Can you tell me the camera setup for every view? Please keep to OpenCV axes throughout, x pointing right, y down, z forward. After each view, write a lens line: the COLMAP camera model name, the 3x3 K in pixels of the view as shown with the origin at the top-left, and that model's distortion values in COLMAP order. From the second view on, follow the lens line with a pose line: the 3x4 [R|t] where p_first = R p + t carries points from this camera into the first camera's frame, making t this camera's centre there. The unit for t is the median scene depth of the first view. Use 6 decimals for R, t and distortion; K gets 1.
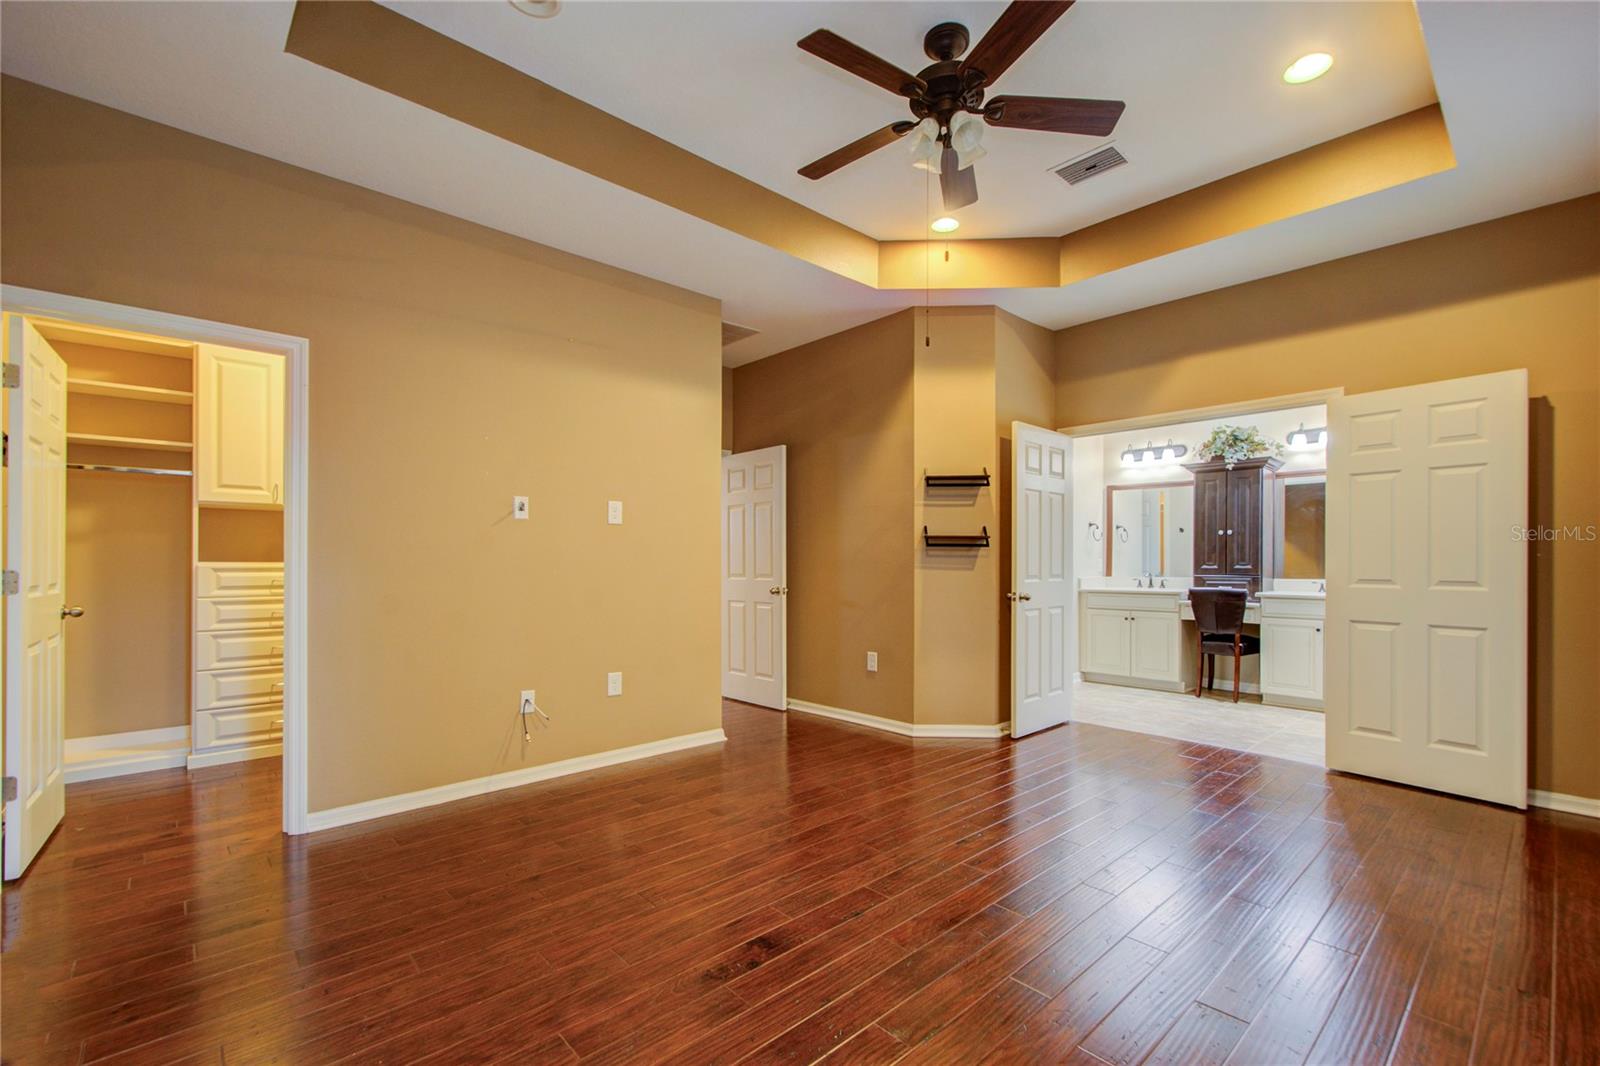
lens RADIAL K [[688.0, 0, 826.8], [0, 688.0, 563.5], [0, 0, 1]] dist [0.002286, -0.003242]
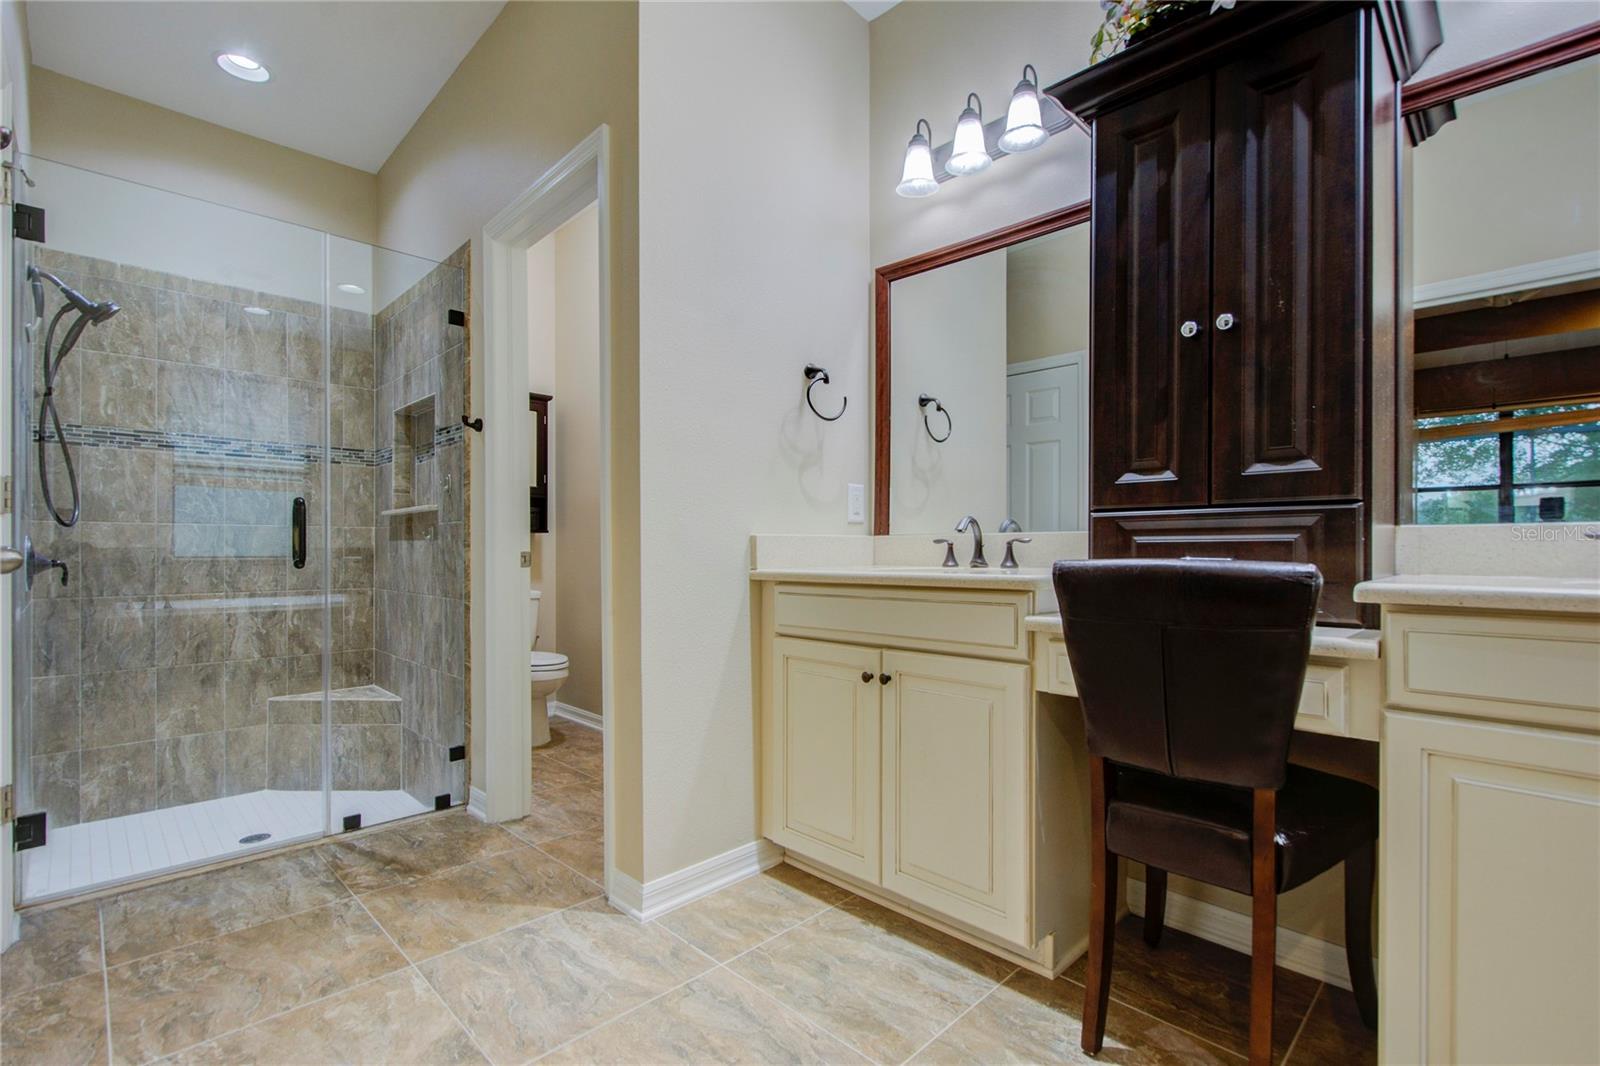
lens RADIAL K [[715.9, 0, 847.8], [0, 715.9, 549.8], [0, 0, 1]] dist [-0.004556, 0.000131]
pose [[0.998972, 0.000671, 0.045319, 0.536750], [-0.000297, 0.999966, -0.008256, 0.040897], [-0.045323, 0.008234, 0.998938, 0.918620]]
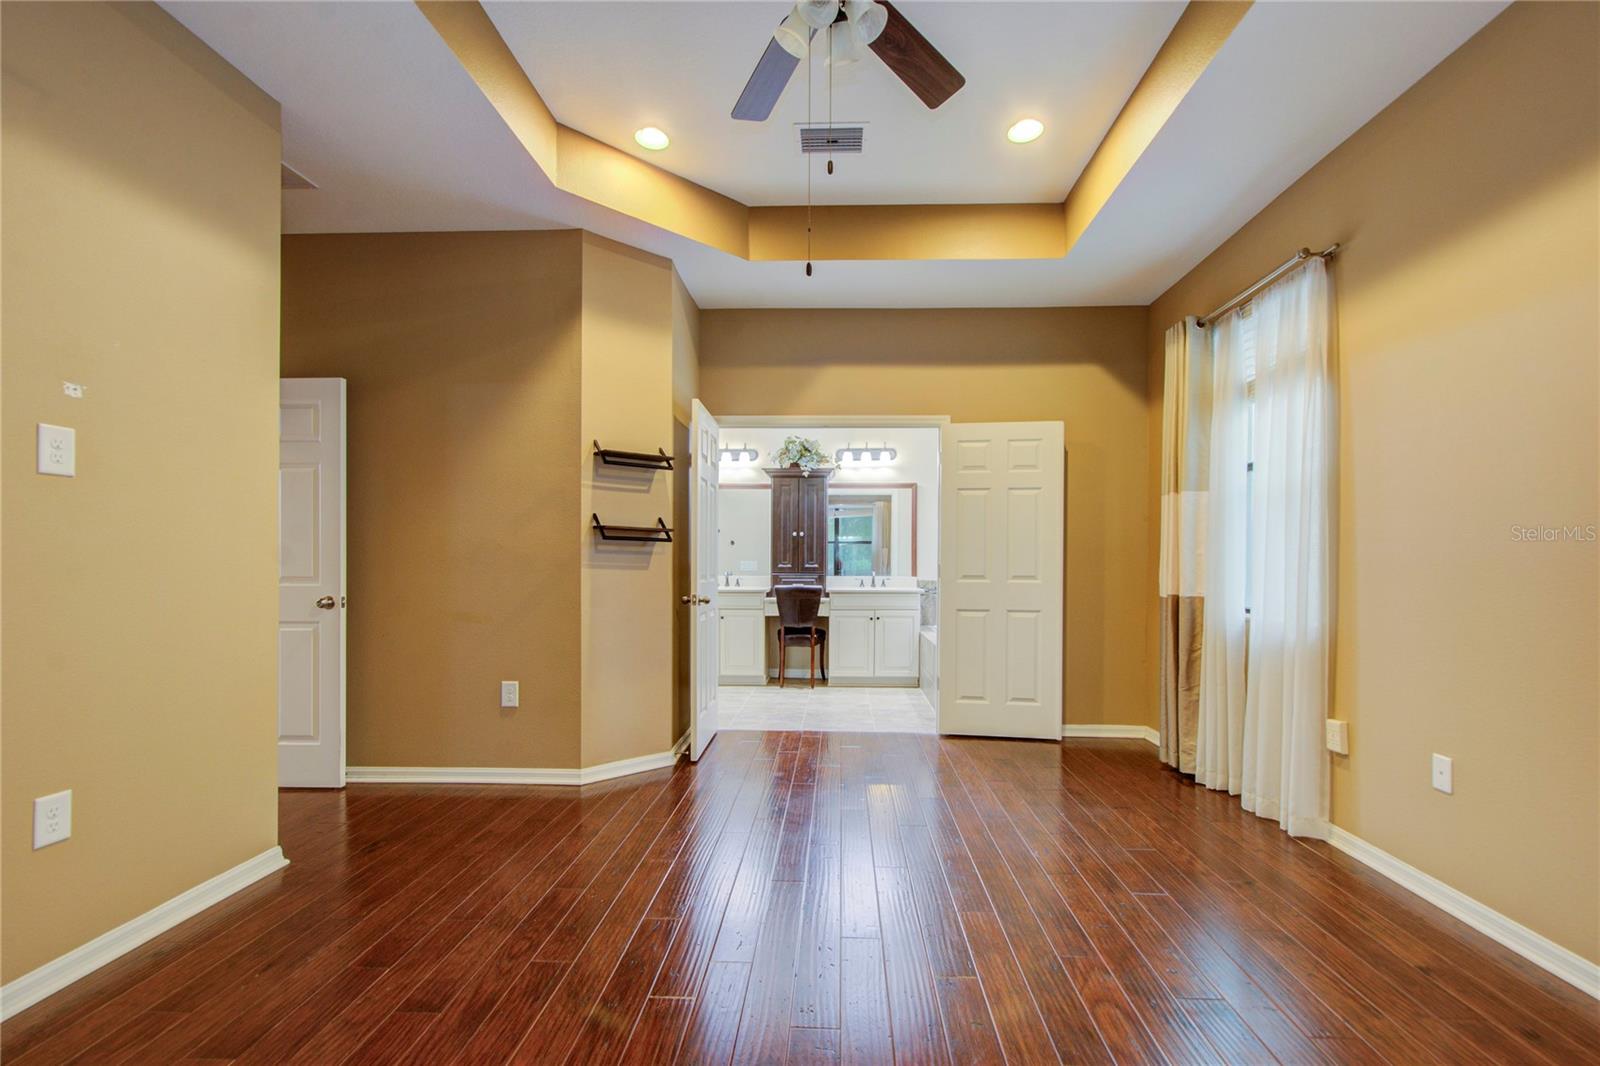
lens RADIAL K [[688.0, 0, 824.6], [0, 688.0, 564.1], [0, 0, 1]] dist [0.002286, -0.003242]
pose [[0.717796, 0.000752, 0.696253, -0.186929], [-0.002357, 0.999996, 0.001349, 0.001391], [-0.696250, -0.002609, 0.717795, 0.220545]]
